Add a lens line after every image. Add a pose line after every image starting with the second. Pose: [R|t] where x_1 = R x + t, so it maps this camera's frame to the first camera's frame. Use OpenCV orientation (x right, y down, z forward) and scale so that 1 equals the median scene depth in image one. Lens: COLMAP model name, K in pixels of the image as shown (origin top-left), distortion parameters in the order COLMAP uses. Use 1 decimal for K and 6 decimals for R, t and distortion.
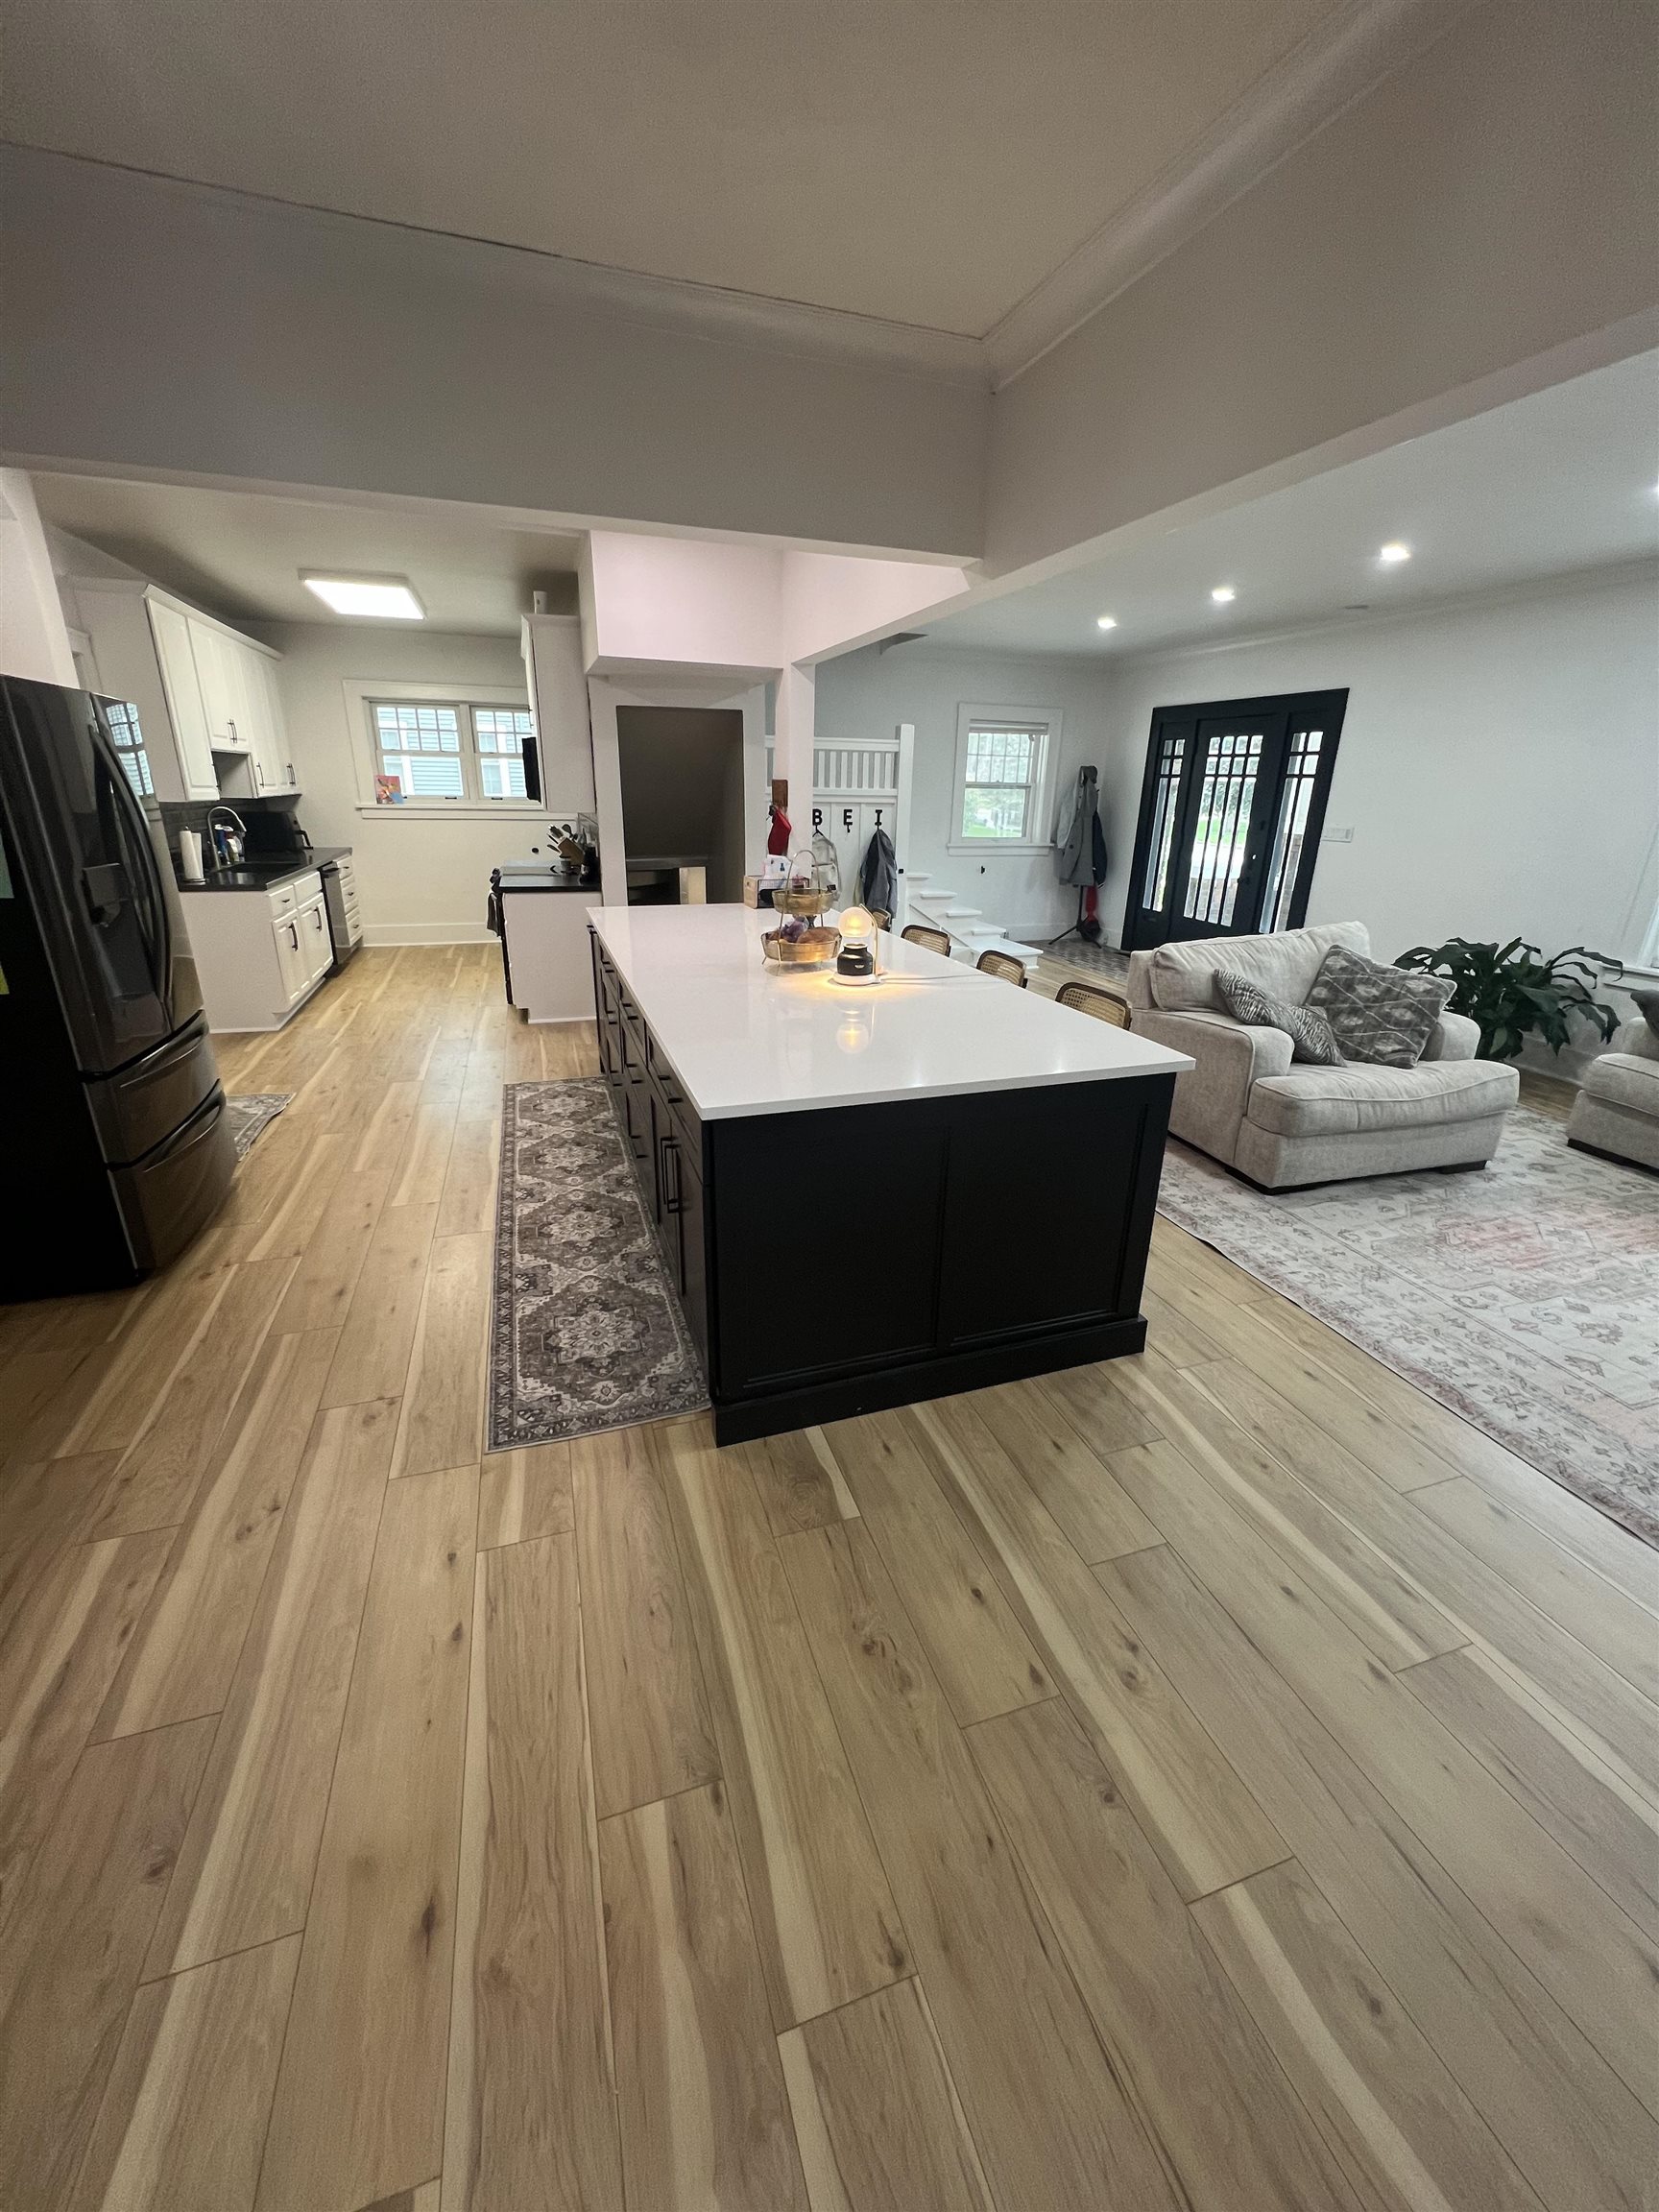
lens RADIAL K [[887.3, 0, 839.7], [0, 887.3, 1103.0], [0, 0, 1]] dist [-0.003979, 0.001177]
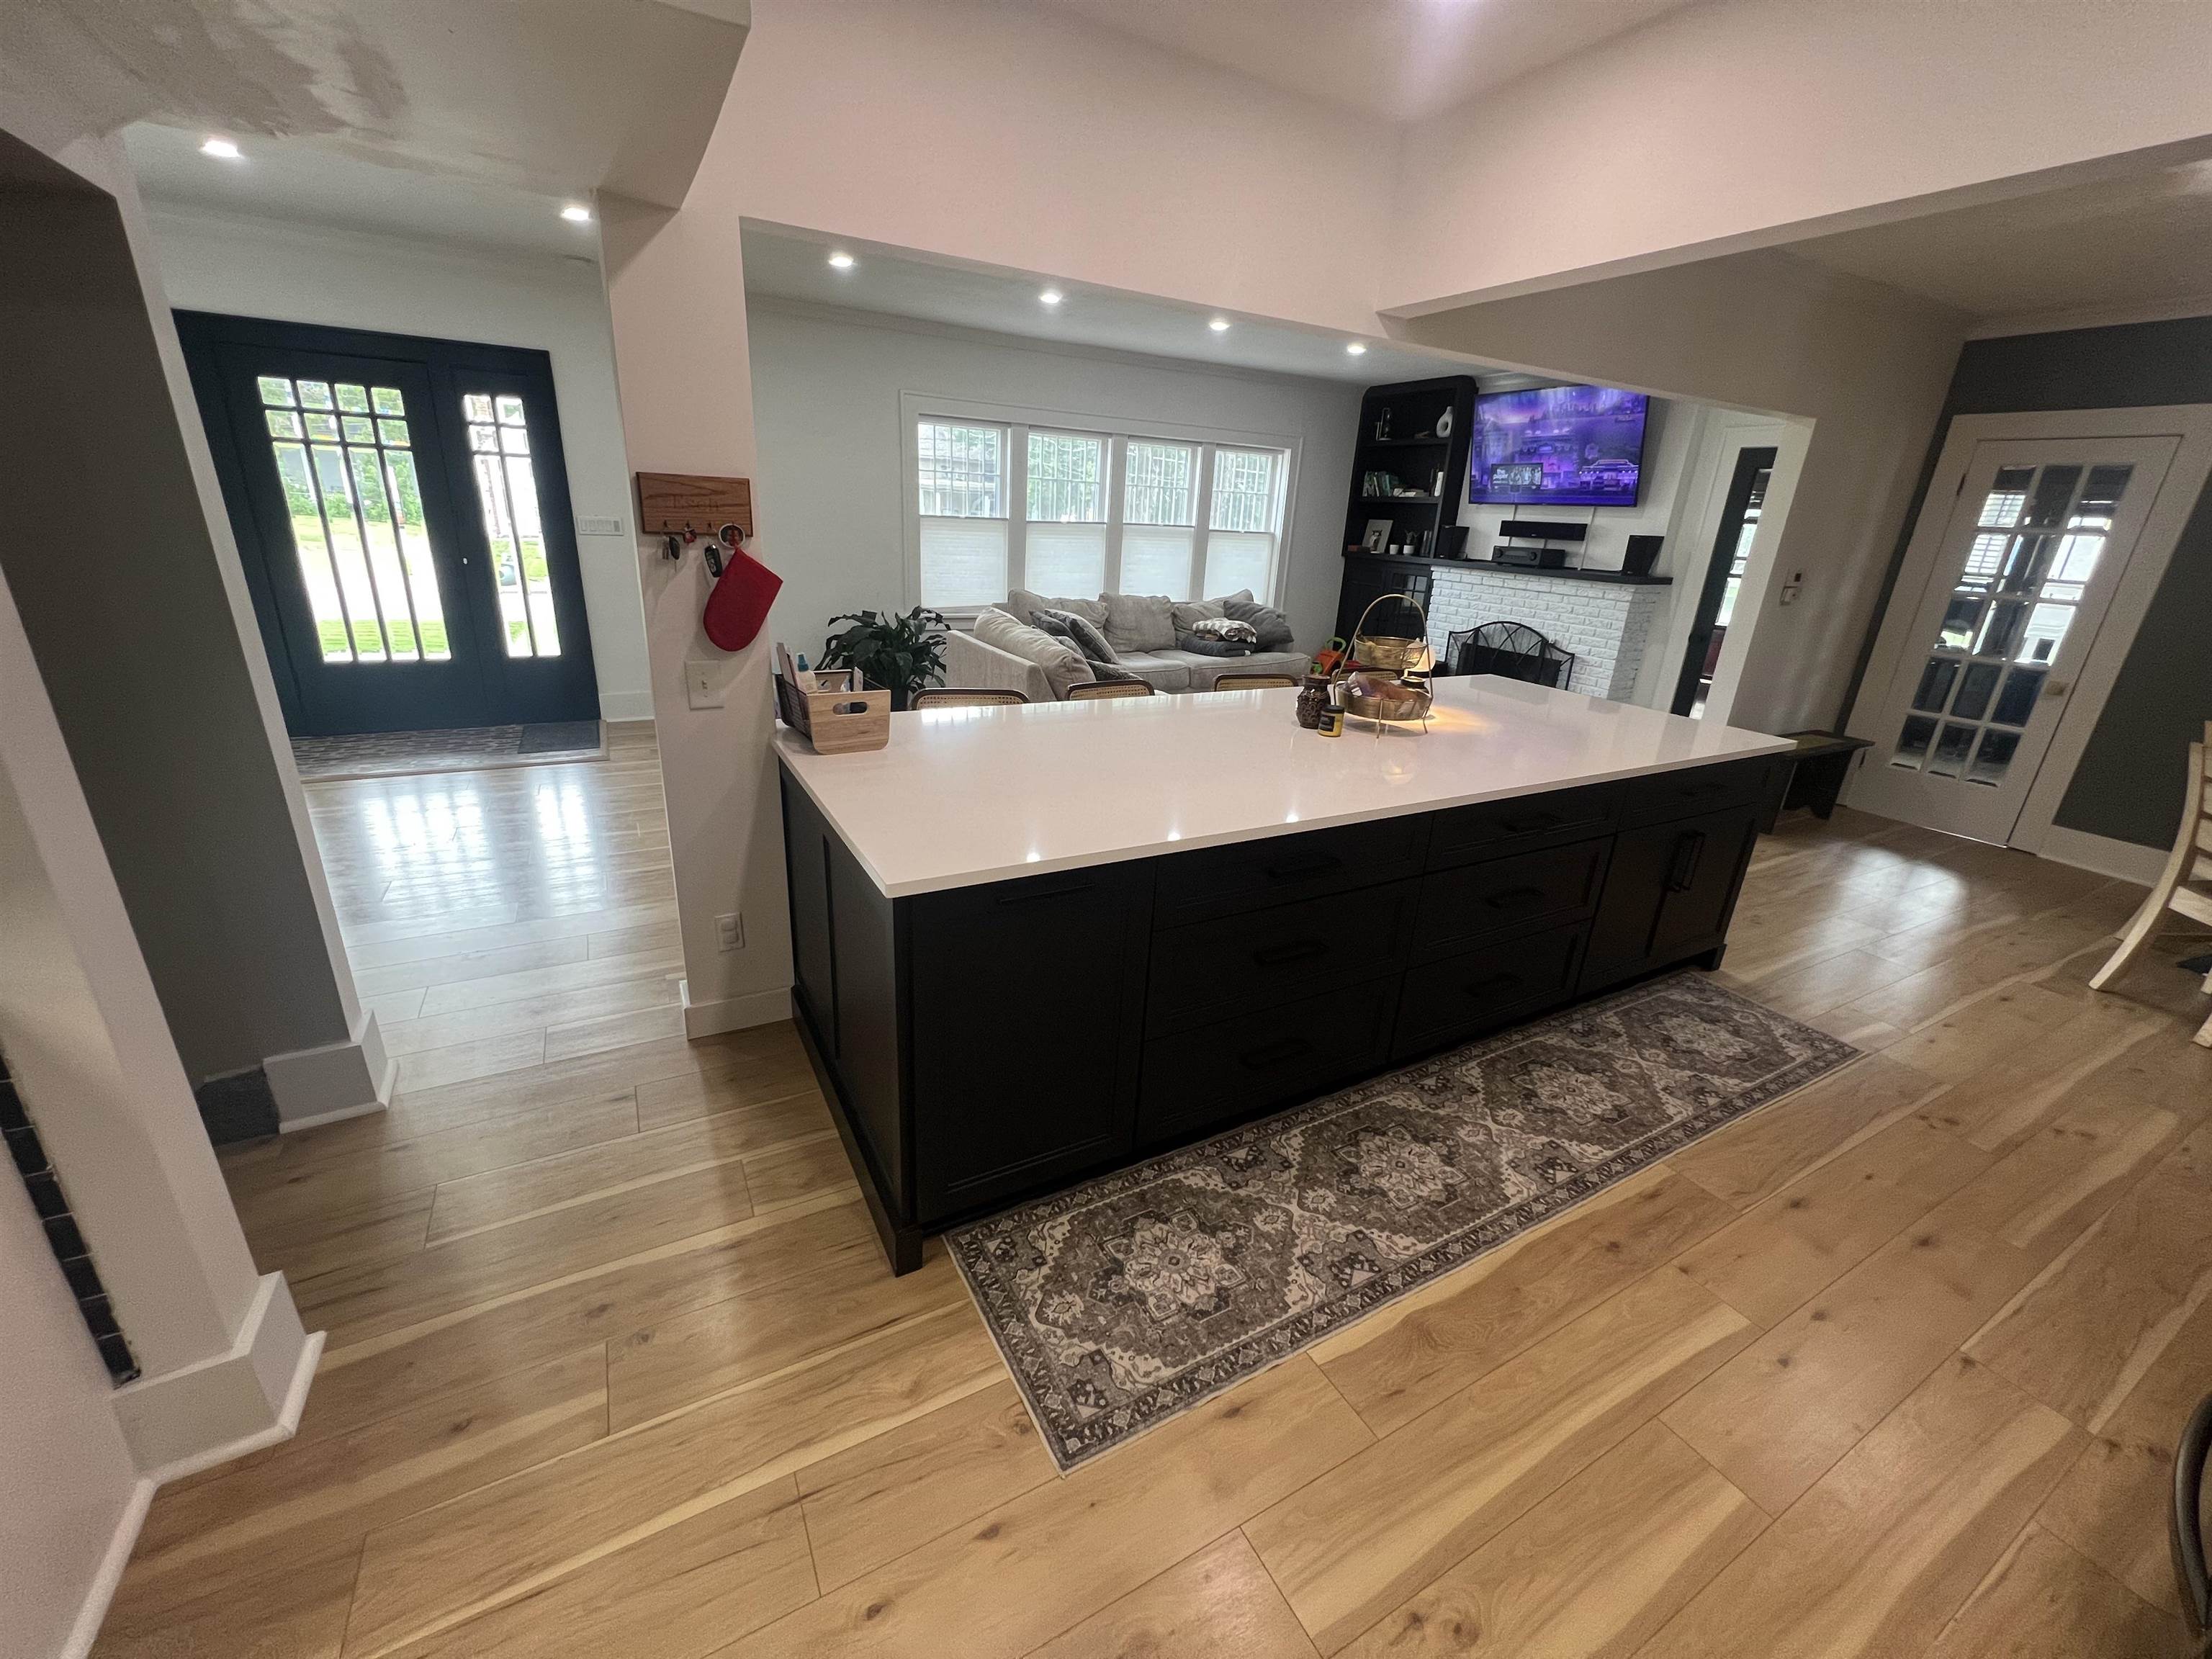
lens RADIAL K [[887.3, 0, 1096.8], [0, 887.3, 831.1], [0, 0, 1]] dist [-0.003979, 0.001177]
pose [[-0.172697, -0.362471, 0.915855, -0.728760], [0.284599, 0.871803, 0.398701, -0.425282], [-0.942963, 0.329506, -0.047399, 1.150134]]
